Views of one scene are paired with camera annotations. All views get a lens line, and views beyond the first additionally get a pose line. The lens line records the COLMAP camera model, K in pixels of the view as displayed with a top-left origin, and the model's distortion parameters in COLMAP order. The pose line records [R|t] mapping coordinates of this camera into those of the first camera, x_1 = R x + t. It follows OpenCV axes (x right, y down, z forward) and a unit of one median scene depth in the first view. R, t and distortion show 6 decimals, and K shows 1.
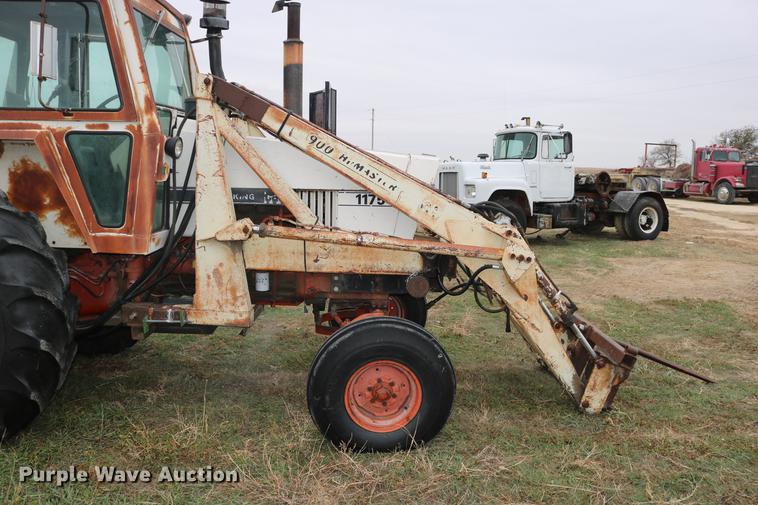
lens RADIAL K [[632.9, 0, 379.0], [0, 632.9, 252.5], [0, 0, 1]] dist [-0.158367, 0.133313]
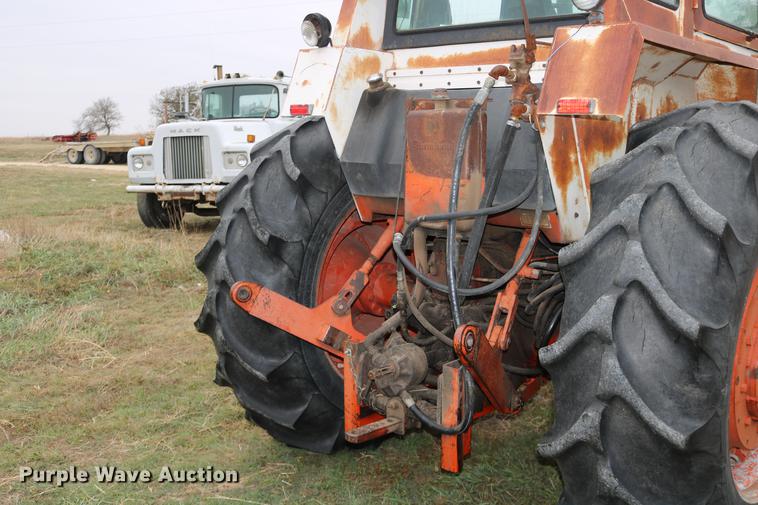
lens RADIAL K [[808.7, 0, 379.0], [0, 808.7, 252.5], [0, 0, 1]] dist [-0.094103, 0.038932]
pose [[0.676505, -0.111223, 0.727991, -1.440868], [0.104248, 0.993038, 0.054842, -0.064702], [-0.729023, 0.038790, 0.683390, 0.641138]]
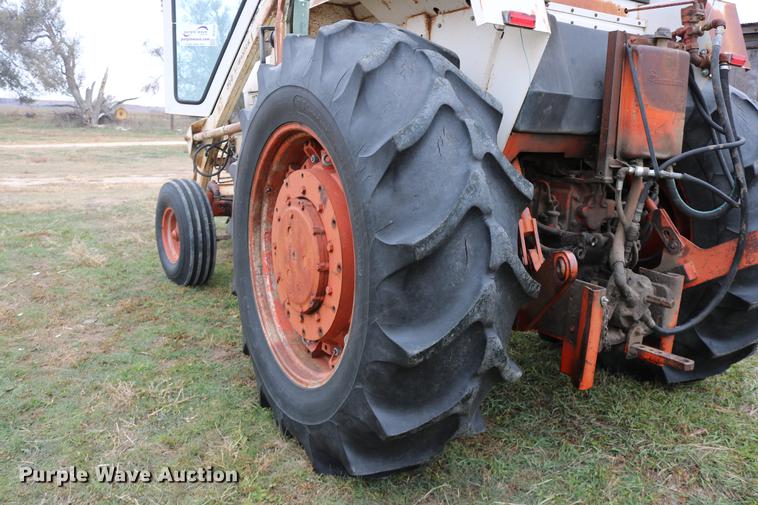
lens RADIAL K [[632.9, 0, 379.0], [0, 632.9, 252.5], [0, 0, 1]] dist [-0.158367, 0.133313]
pose [[-0.512479, -0.196155, 0.835996, -1.251414], [0.085999, 0.956941, 0.277252, -0.145979], [-0.854383, 0.213980, -0.473542, 1.665078]]
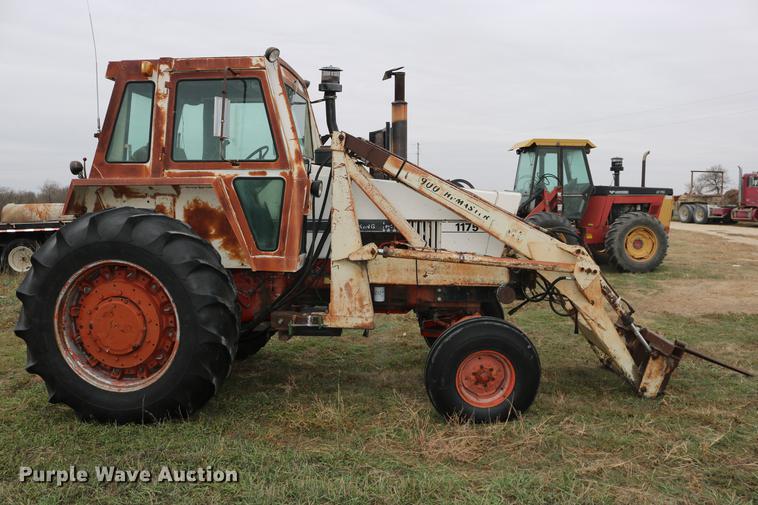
lens RADIAL K [[632.9, 0, 379.0], [0, 632.9, 252.5], [0, 0, 1]] dist [-0.158367, 0.133313]
pose [[0.997538, -0.015206, -0.068457, -0.108620], [0.011599, 0.998539, -0.052781, 0.033035], [0.069159, 0.051857, 0.996257, -0.281919]]
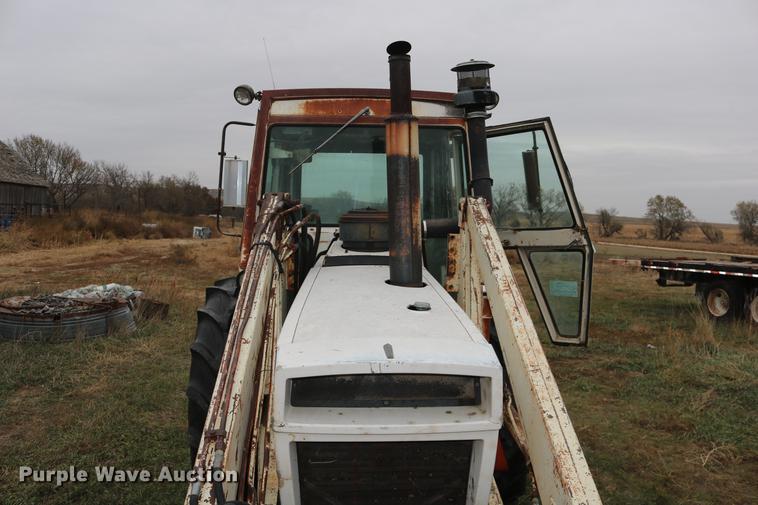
lens RADIAL K [[632.9, 0, 379.0], [0, 632.9, 252.5], [0, 0, 1]] dist [-0.158367, 0.133313]
pose [[0.038544, 0.041128, -0.998410, 0.537816], [-0.154288, 0.987416, 0.034719, -0.256422], [0.987274, 0.152705, 0.044405, 1.089392]]
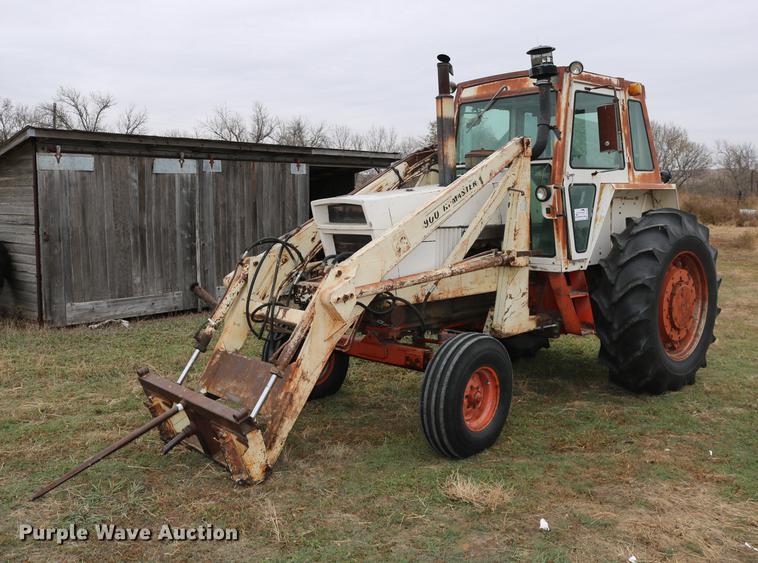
lens RADIAL K [[723.8, 0, 379.0], [0, 723.8, 281.5], [0, 0, 1]] dist [-0.120150, 0.000158]
pose [[-0.750205, 0.061011, -0.658384, 0.924503], [-0.098205, 0.974408, 0.202198, -0.296886], [0.653872, 0.216347, -0.725014, 2.161194]]
